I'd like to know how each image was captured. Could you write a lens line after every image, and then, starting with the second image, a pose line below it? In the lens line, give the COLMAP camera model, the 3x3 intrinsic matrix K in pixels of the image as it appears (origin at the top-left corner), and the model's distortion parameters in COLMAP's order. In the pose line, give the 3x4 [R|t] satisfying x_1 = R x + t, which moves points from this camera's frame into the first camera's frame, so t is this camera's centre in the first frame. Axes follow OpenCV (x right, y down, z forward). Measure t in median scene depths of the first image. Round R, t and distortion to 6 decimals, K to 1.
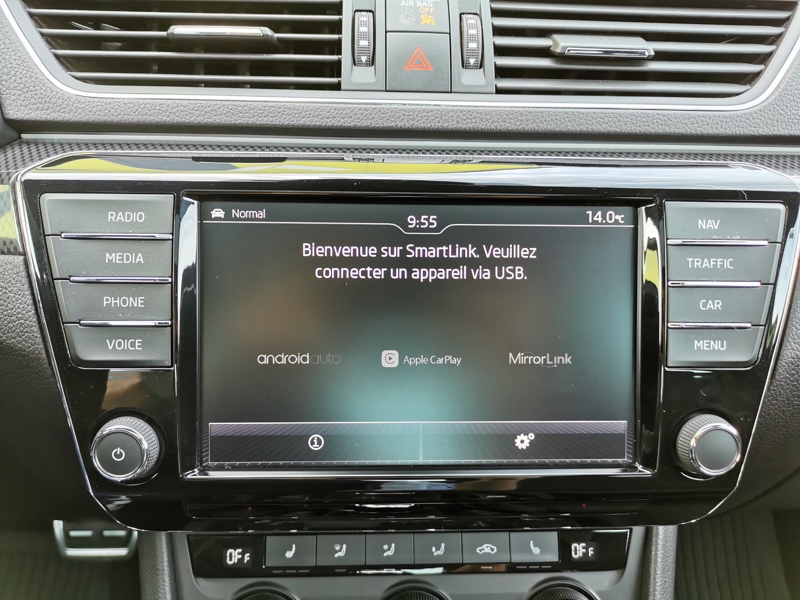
lens RADIAL K [[619.5, 0, 396.4], [0, 619.5, 311.1], [0, 0, 1]] dist [0.006365, -0.009163]
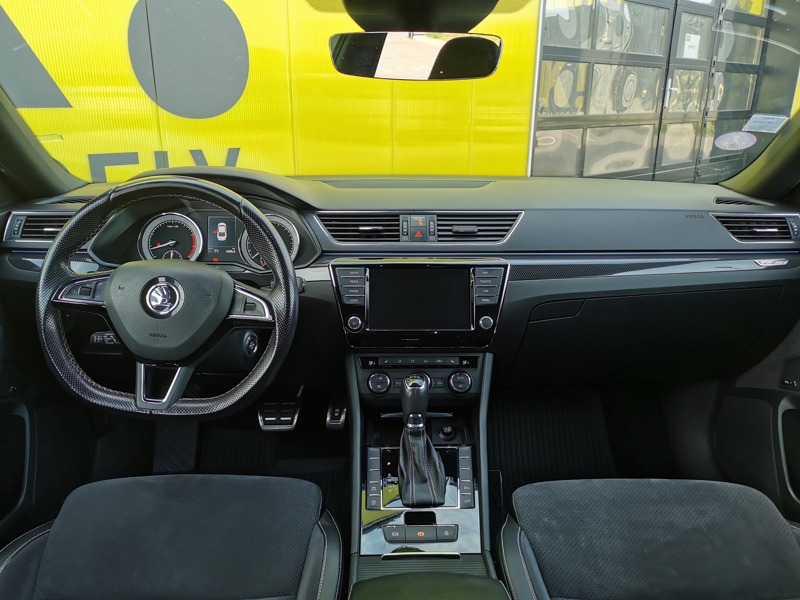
lens RADIAL K [[619.5, 0, 396.4], [0, 619.5, 311.1], [0, 0, 1]] dist [0.006365, -0.009163]
pose [[0.999546, -0.011205, -0.027973, -0.002337], [0.008437, 0.995232, -0.097175, 0.502193], [0.028928, 0.096895, 0.994874, -3.046794]]
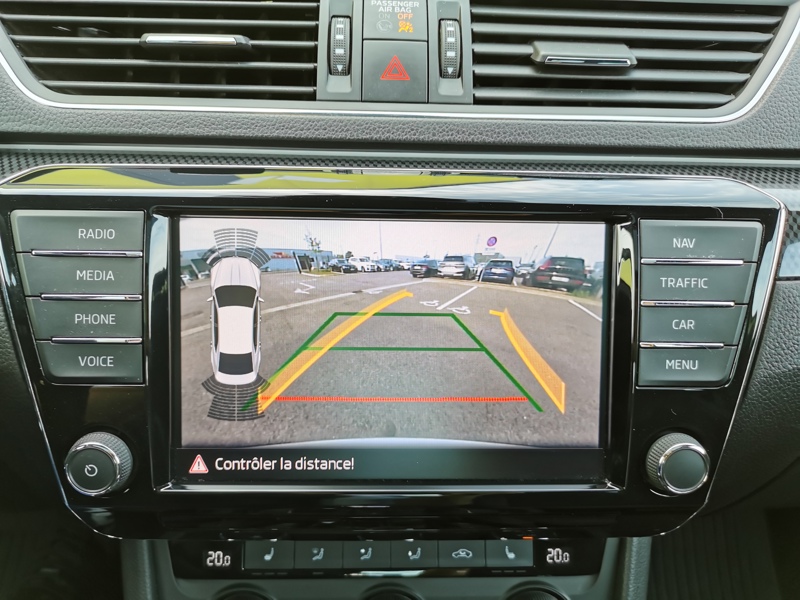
lens RADIAL K [[619.5, 0, 396.4], [0, 619.5, 311.1], [0, 0, 1]] dist [0.006365, -0.009163]
pose [[0.999930, 0.007763, -0.008893, 0.049496], [-0.007370, 0.999033, 0.043355, -0.064782], [0.009221, -0.043287, 0.999020, 0.001212]]
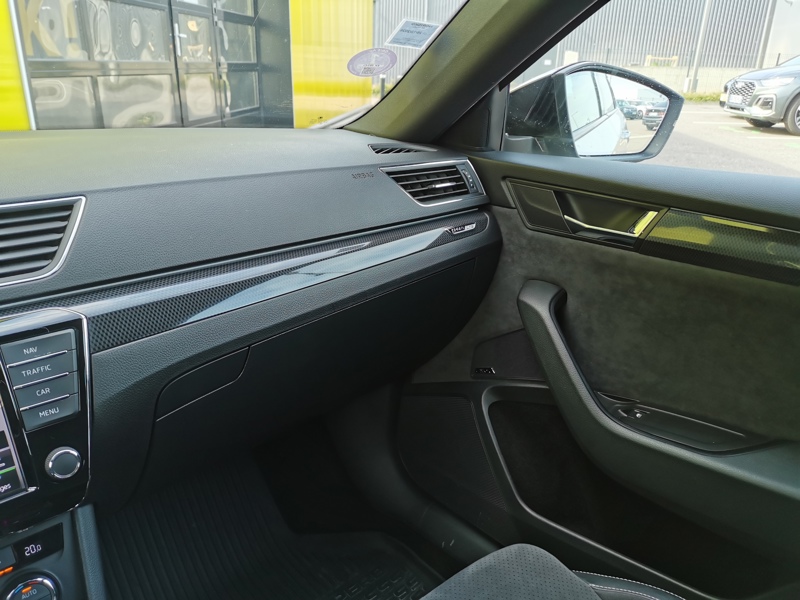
lens RADIAL K [[619.5, 0, 396.4], [0, 619.5, 311.1], [0, 0, 1]] dist [0.006365, -0.009163]
pose [[0.761590, -0.240049, 0.601961, 0.225522], [0.256586, 0.964654, 0.060054, -0.076581], [-0.595100, 0.108718, 0.796264, -1.067237]]
